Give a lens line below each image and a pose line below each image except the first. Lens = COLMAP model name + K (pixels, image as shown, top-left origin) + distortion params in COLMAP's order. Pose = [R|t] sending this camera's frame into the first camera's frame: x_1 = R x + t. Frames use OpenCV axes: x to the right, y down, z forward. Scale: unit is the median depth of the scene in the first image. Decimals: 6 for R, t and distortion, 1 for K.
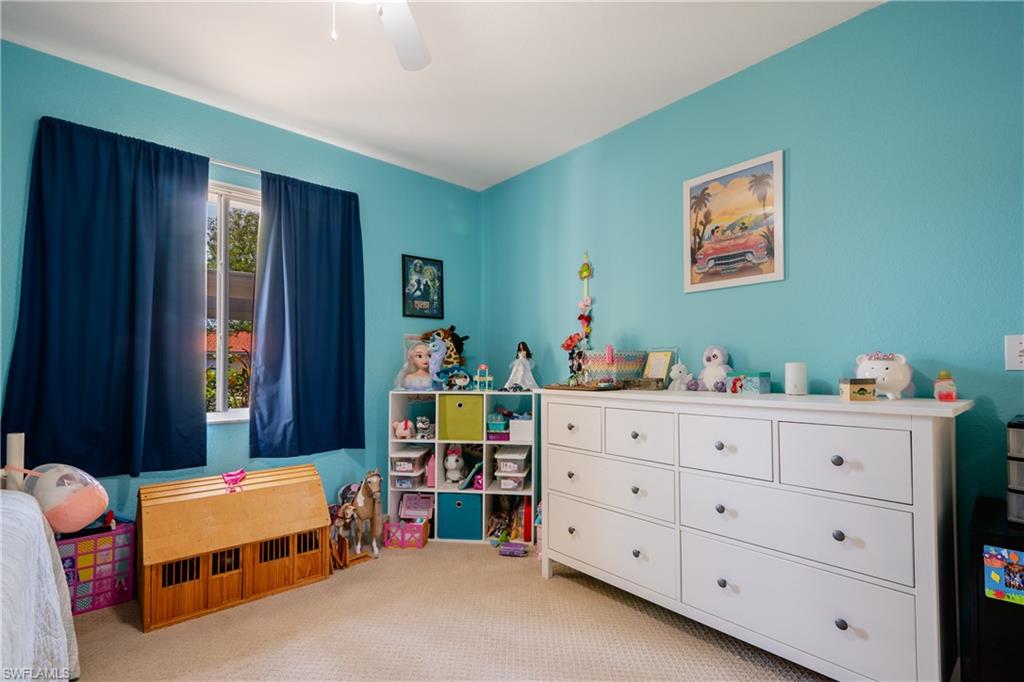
lens RADIAL K [[463.2, 0, 515.9], [0, 463.2, 361.2], [0, 0, 1]] dist [0.003339, 0.000566]
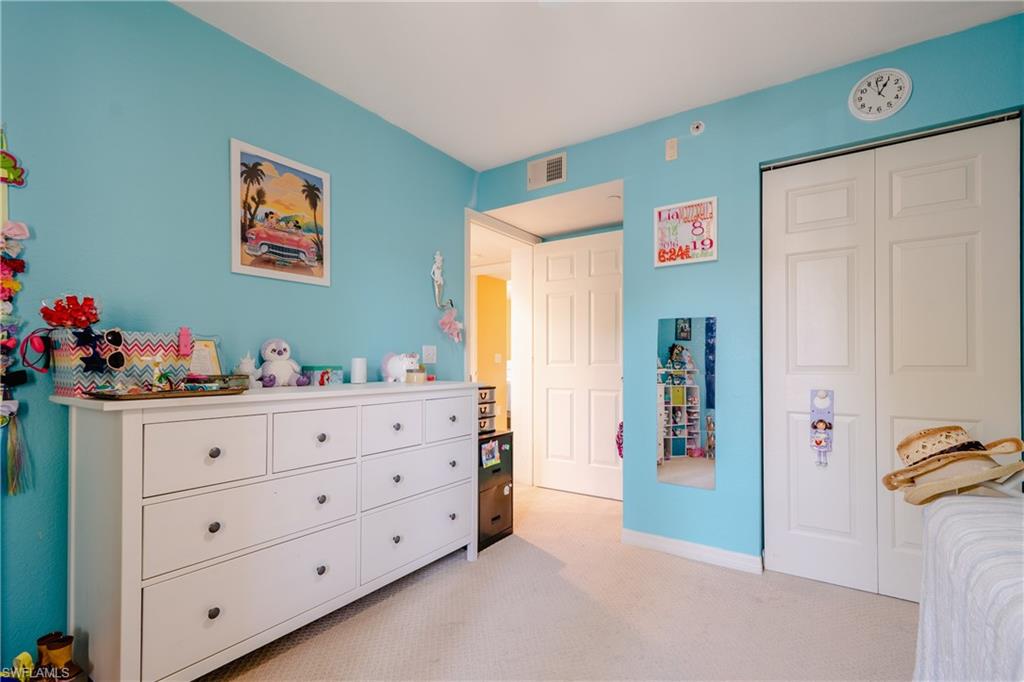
lens RADIAL K [[473.8, 0, 516.9], [0, 473.8, 361.2], [0, 0, 1]] dist [0.000989, 0.001274]
pose [[-0.245746, 0.008110, 0.969300, -0.434873], [-0.011798, 0.999866, -0.011358, 0.012383], [-0.969262, -0.014227, -0.245618, 0.526310]]
